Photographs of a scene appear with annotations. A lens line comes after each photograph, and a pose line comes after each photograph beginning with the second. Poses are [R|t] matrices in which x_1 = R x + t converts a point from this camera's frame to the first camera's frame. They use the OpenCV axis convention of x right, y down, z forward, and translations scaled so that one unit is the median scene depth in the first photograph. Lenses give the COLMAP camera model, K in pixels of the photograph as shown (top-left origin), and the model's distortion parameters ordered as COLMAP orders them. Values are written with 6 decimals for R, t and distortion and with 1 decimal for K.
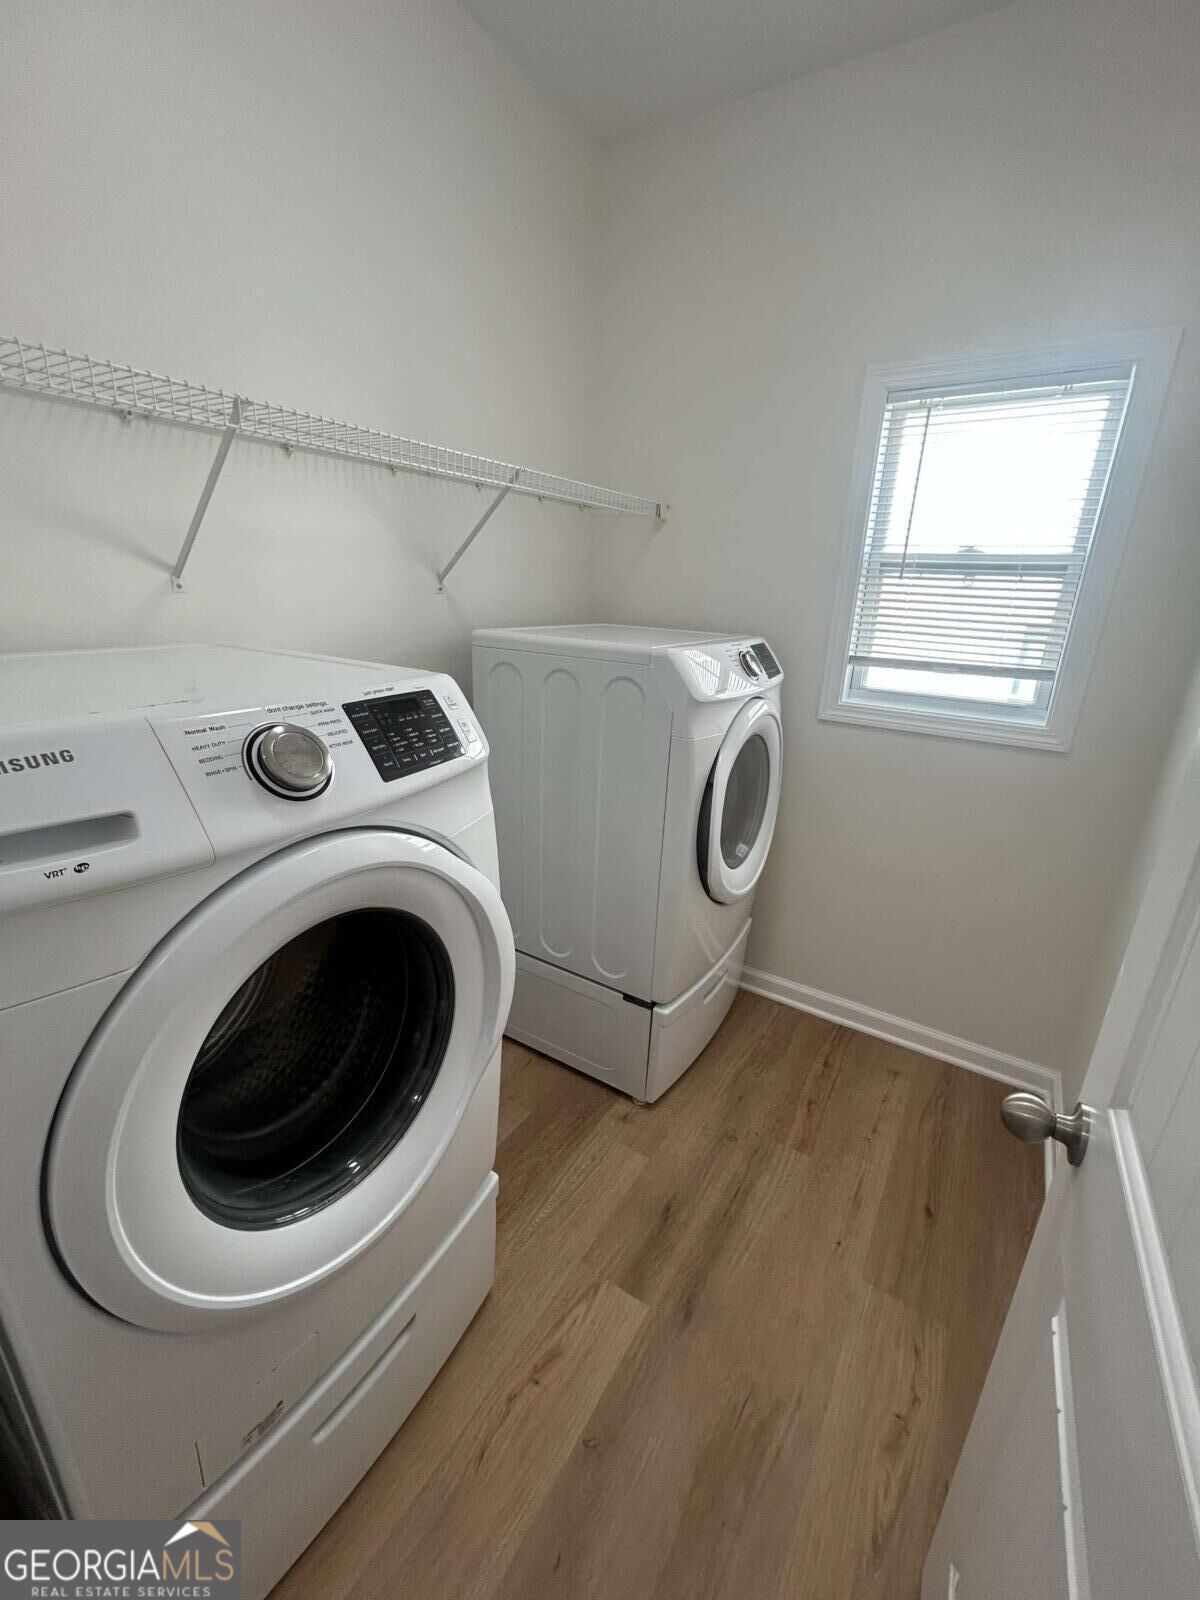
lens RADIAL K [[655.8, 0, 597.6], [0, 655.8, 807.2], [0, 0, 1]] dist [-0.003153, 0.003423]
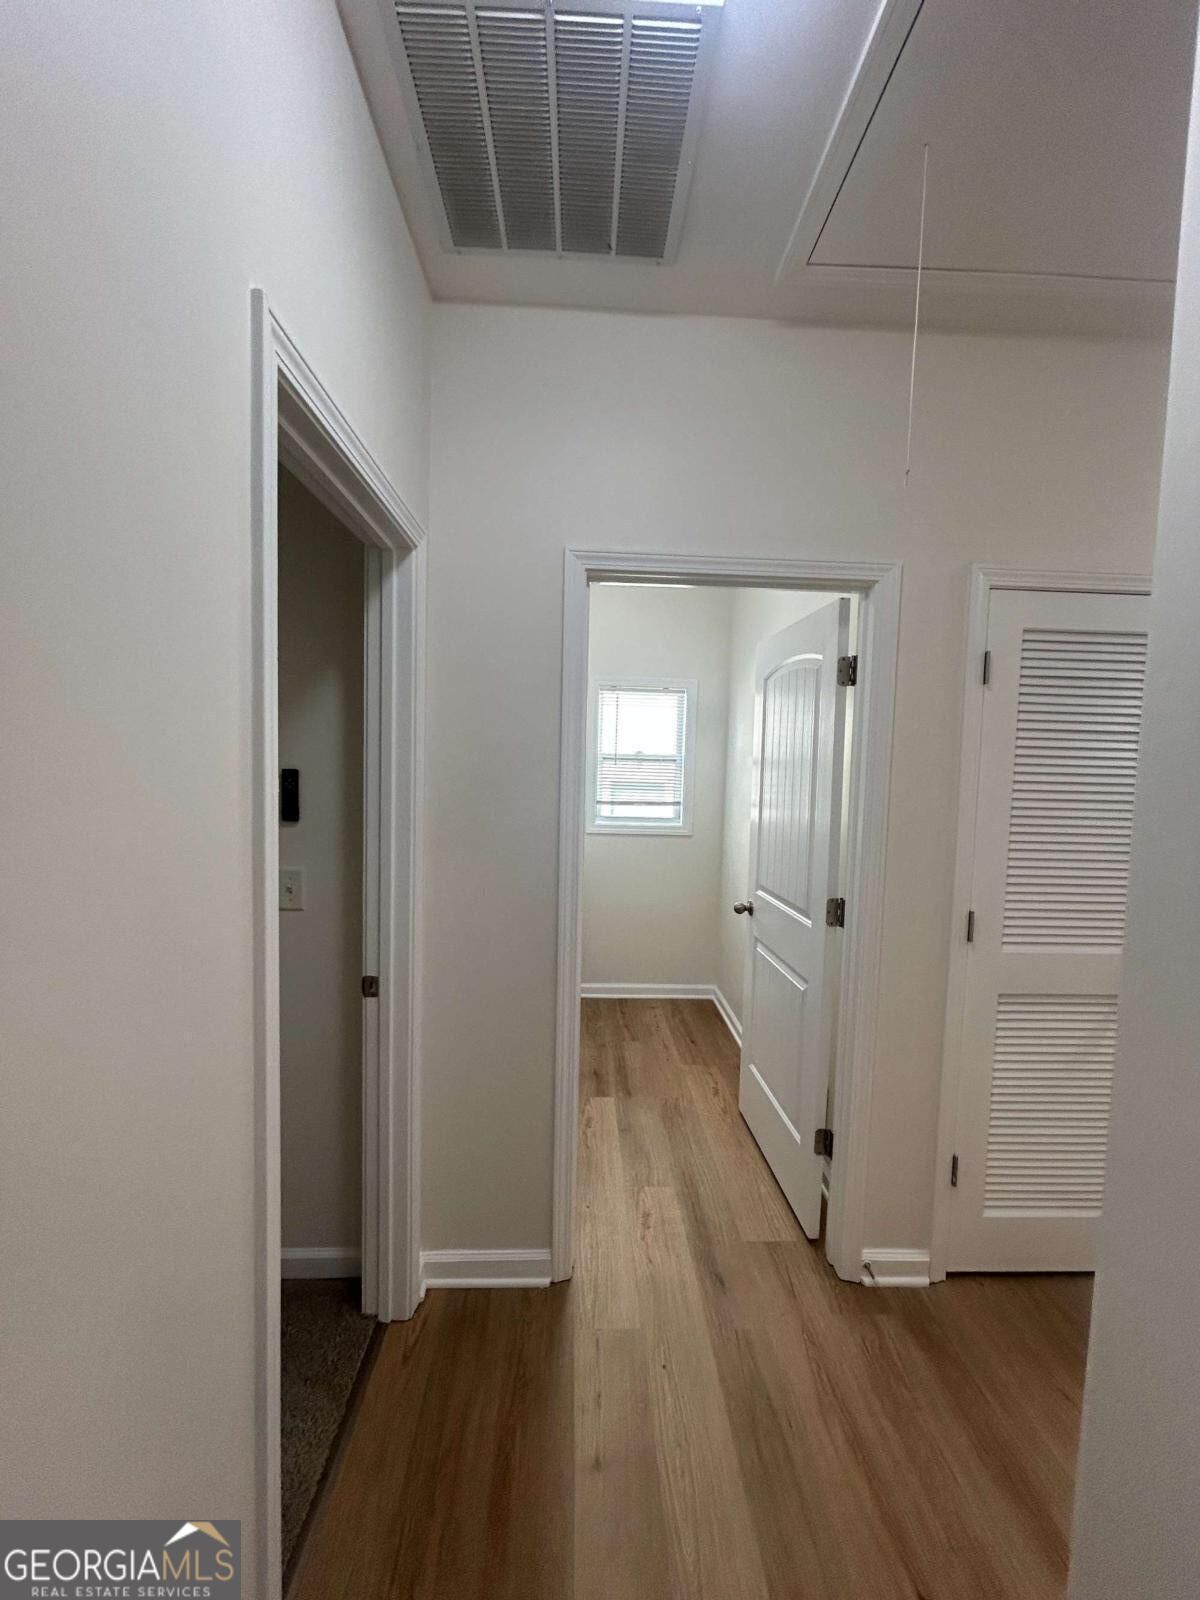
lens RADIAL K [[655.8, 0, 595.7], [0, 655.8, 799.4], [0, 0, 1]] dist [-0.003153, 0.003423]
pose [[0.824896, -0.055322, 0.562571, -0.875815], [0.182805, 0.967831, -0.172872, 0.134998], [-0.534911, 0.245442, 0.808473, -0.741388]]
